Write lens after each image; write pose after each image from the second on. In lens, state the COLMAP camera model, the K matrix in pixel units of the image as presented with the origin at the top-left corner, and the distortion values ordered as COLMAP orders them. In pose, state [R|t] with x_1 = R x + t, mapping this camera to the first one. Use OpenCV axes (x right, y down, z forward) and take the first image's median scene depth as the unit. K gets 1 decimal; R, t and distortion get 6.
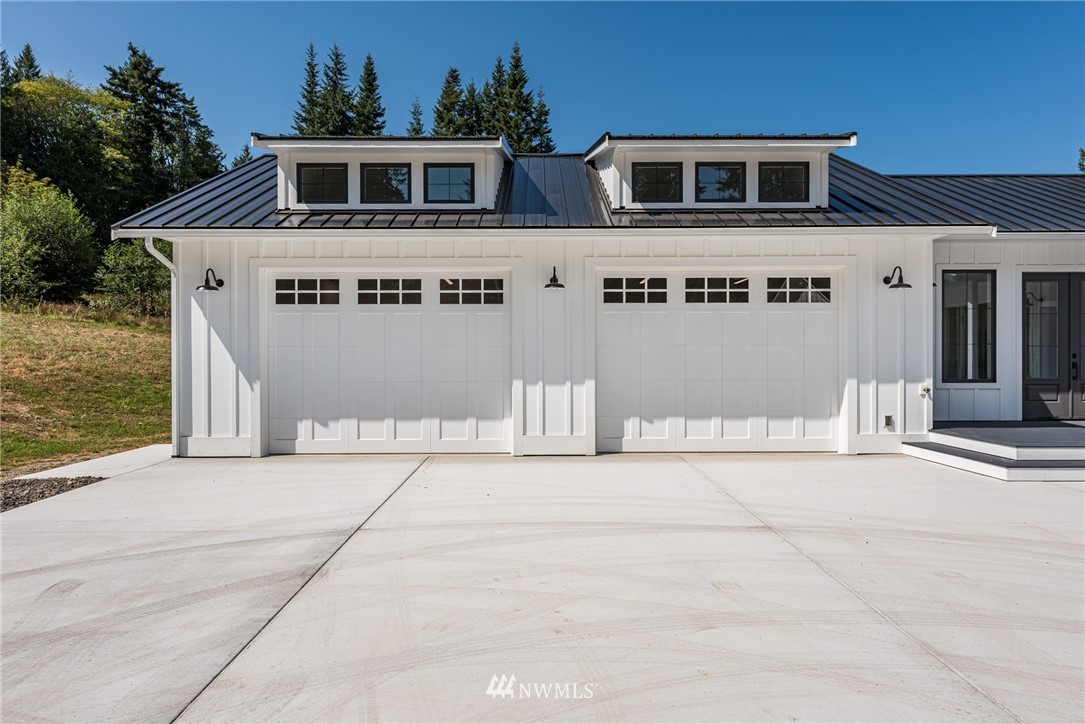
lens RADIAL K [[667.9, 0, 549.6], [0, 667.9, 363.5], [0, 0, 1]] dist [-0.003493, 0.003439]
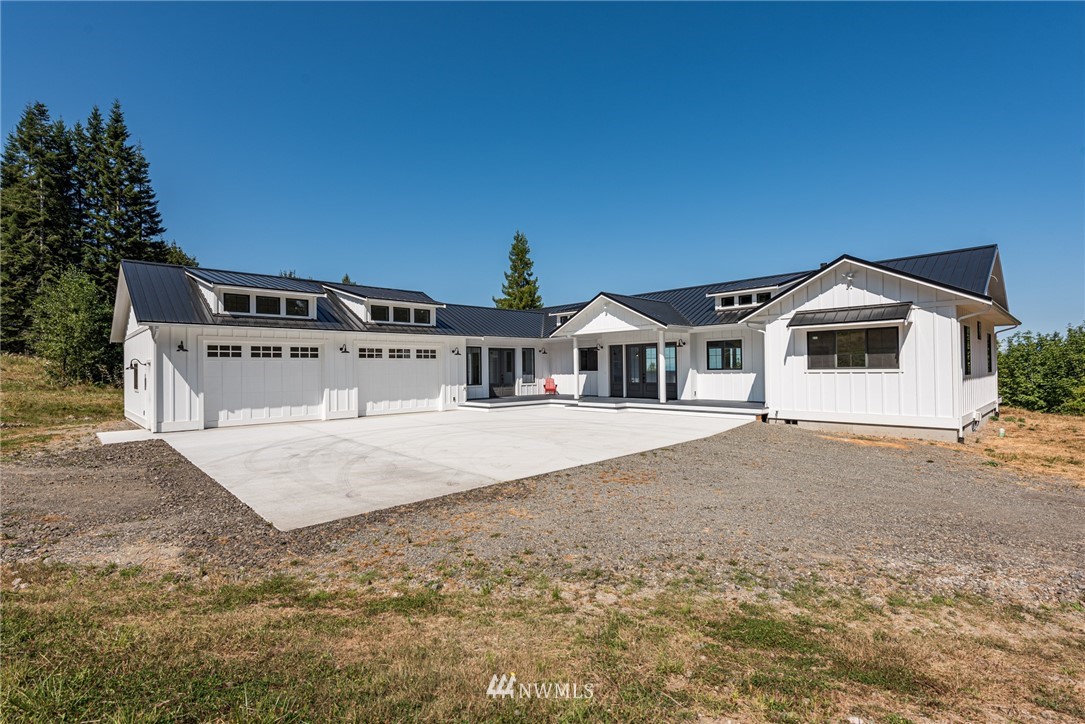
lens RADIAL K [[528.6, 0, 543.0], [0, 528.6, 362.6], [0, 0, 1]] dist [0.000648, 0.000088]
pose [[0.732503, 0.002697, 0.680759, -0.781355], [0.010011, 0.999841, -0.014733, -0.035176], [-0.680690, 0.017607, 0.732360, -0.969345]]
